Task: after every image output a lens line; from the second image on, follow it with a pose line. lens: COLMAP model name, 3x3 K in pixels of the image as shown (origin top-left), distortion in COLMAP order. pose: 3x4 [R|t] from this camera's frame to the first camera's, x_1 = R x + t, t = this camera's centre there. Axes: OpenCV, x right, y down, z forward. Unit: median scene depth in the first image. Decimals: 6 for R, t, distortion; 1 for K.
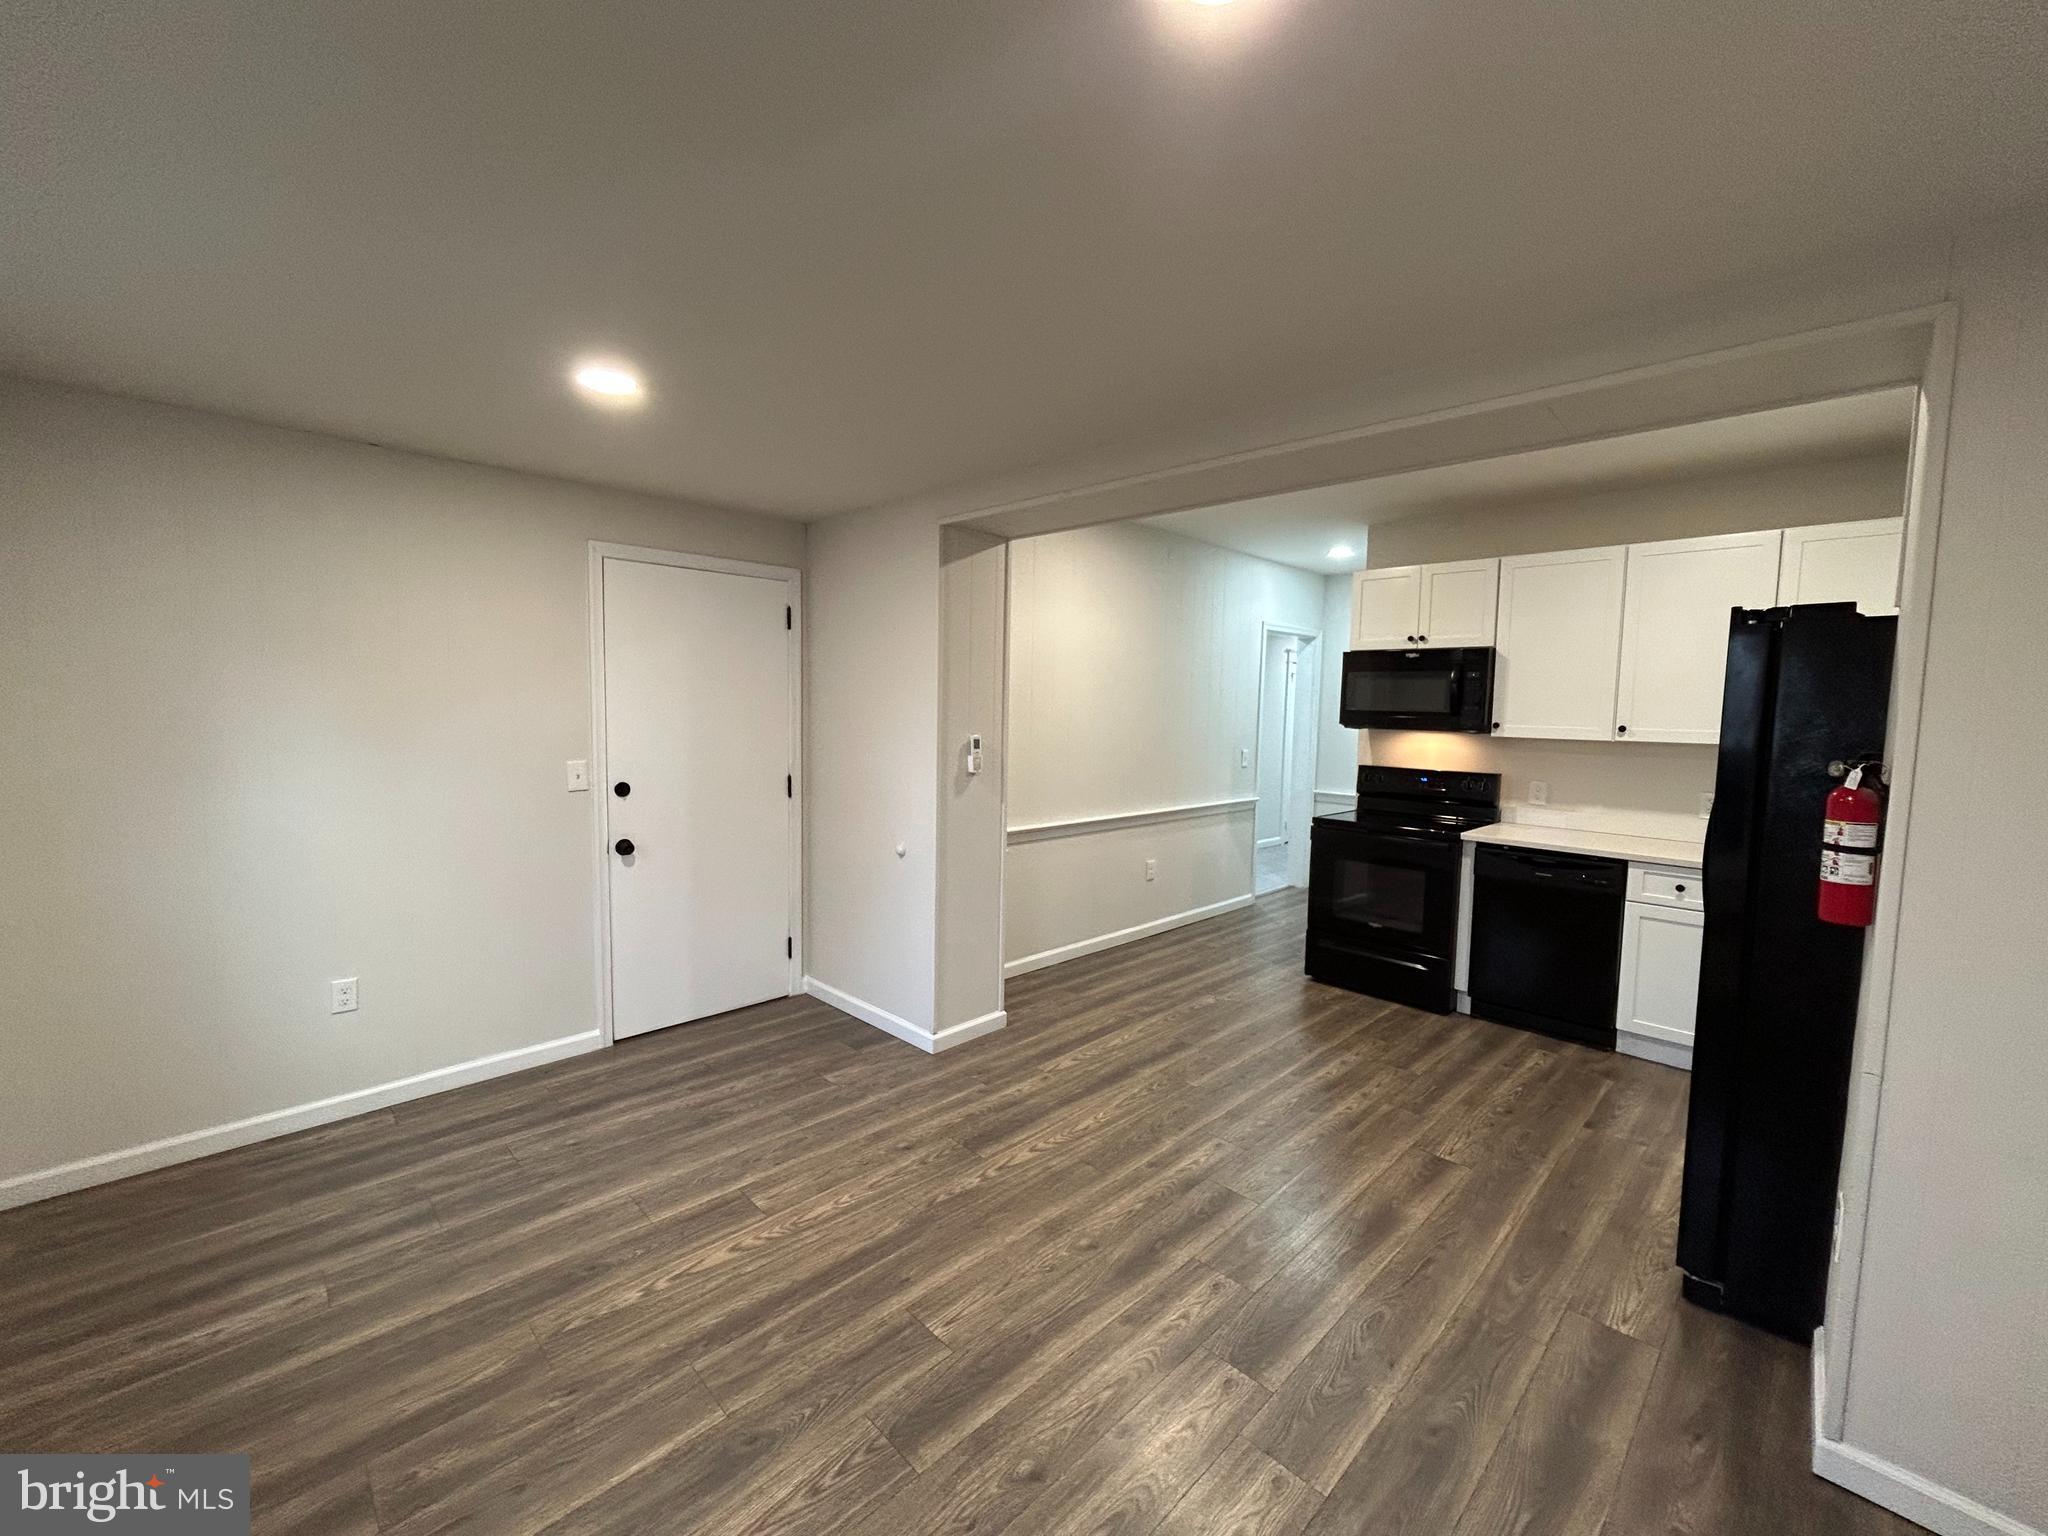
lens RADIAL K [[827.0, 0, 1032.6], [0, 827.0, 774.9], [0, 0, 1]] dist [-0.003271, 0.001374]
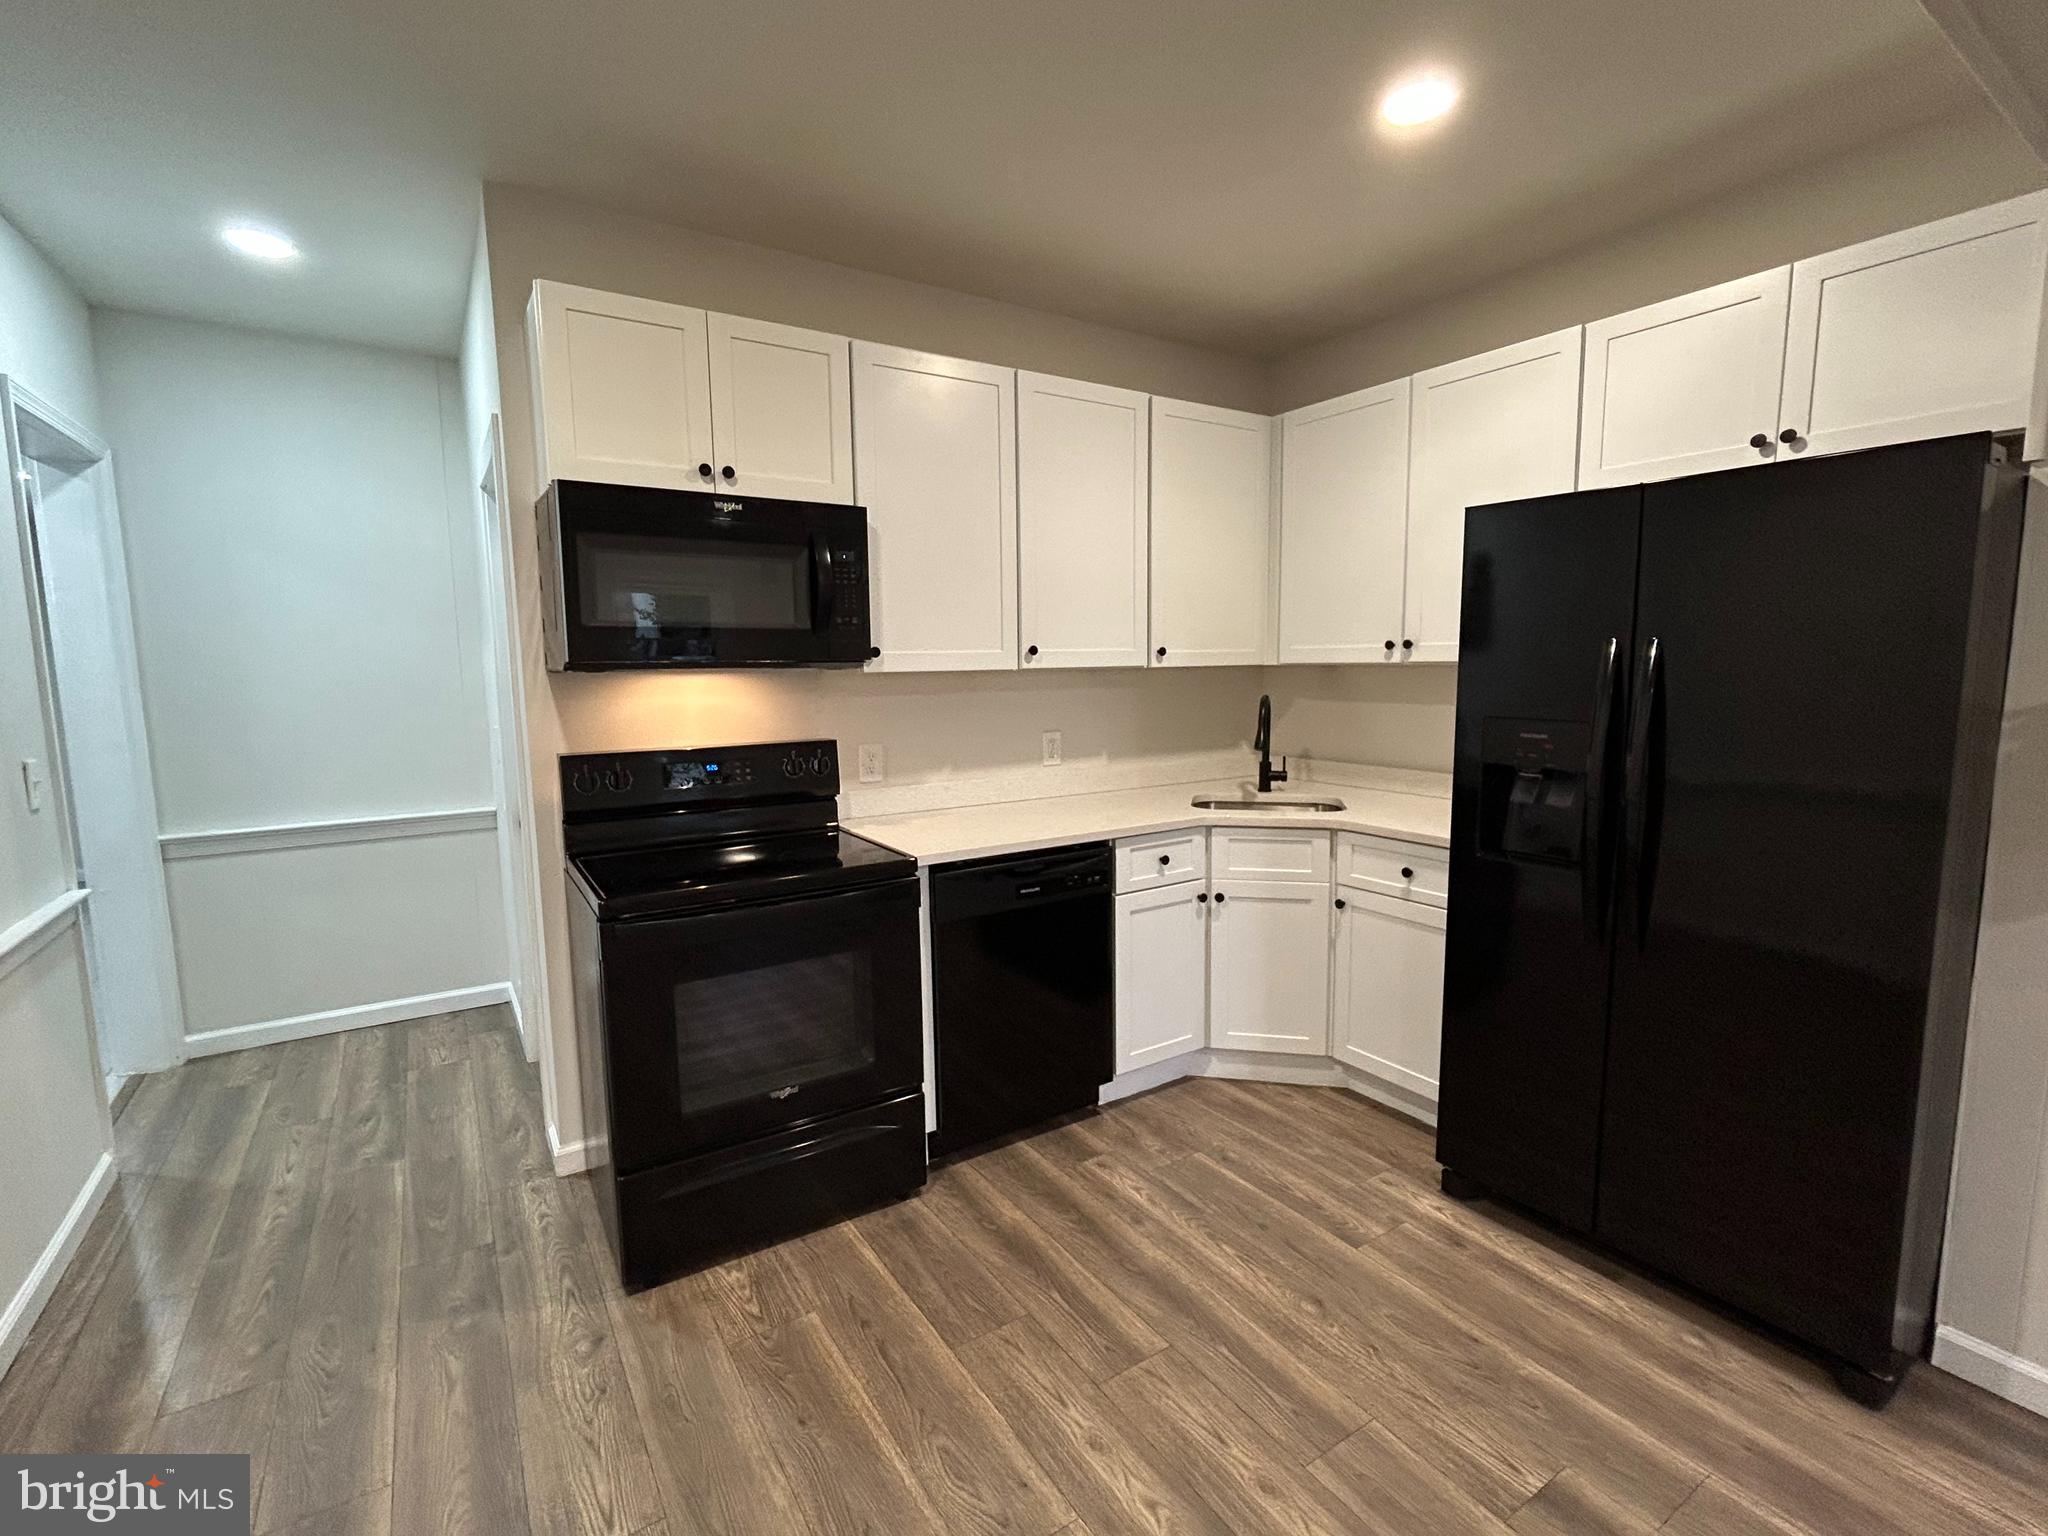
lens RADIAL K [[938.1, 0, 1032.7], [0, 938.1, 771.5], [0, 0, 1]] dist [-0.000556, 0.000090]
pose [[0.203048, -0.140069, 0.969099, -0.064258], [0.096360, 0.987770, 0.122578, -0.074885], [-0.974416, 0.068493, 0.214062, 1.212778]]
